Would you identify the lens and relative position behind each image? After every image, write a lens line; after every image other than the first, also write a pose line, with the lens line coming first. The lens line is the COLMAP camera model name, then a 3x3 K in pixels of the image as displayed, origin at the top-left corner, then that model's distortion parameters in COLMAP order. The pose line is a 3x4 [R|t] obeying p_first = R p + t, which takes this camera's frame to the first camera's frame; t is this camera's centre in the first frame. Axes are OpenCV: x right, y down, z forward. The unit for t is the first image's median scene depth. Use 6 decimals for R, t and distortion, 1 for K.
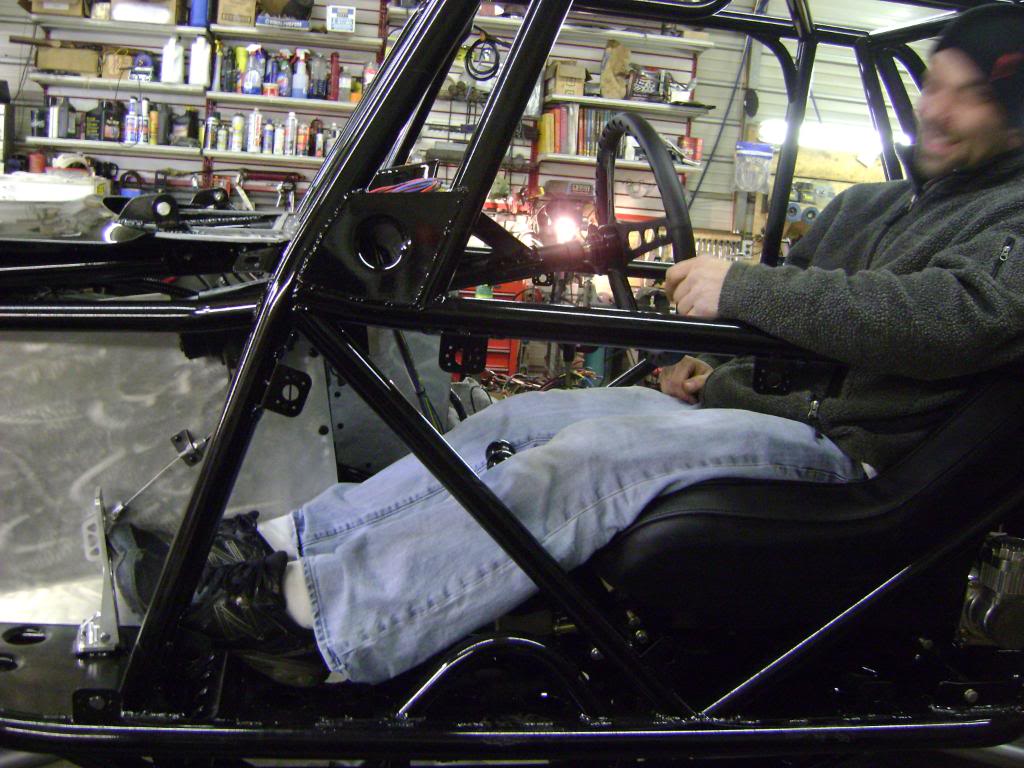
lens RADIAL K [[1055.9, 0, 507.4], [0, 1055.9, 364.9], [0, 0, 1]] dist [-0.164293, 0.104960]
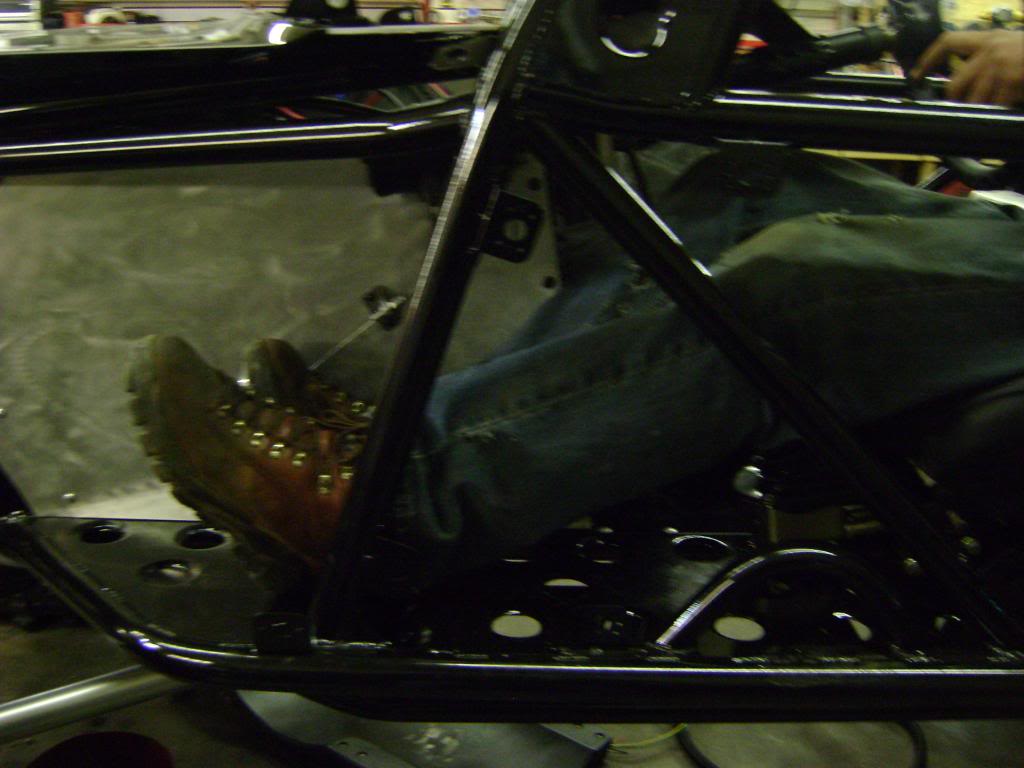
lens RADIAL K [[1055.9, 0, 507.4], [0, 1055.9, 364.9], [0, 0, 1]] dist [-0.164293, 0.104960]
pose [[0.966237, 0.009421, -0.257482, -0.006933], [0.037071, 0.983850, 0.175112, -0.015225], [0.254973, -0.178745, 0.950284, 0.249099]]
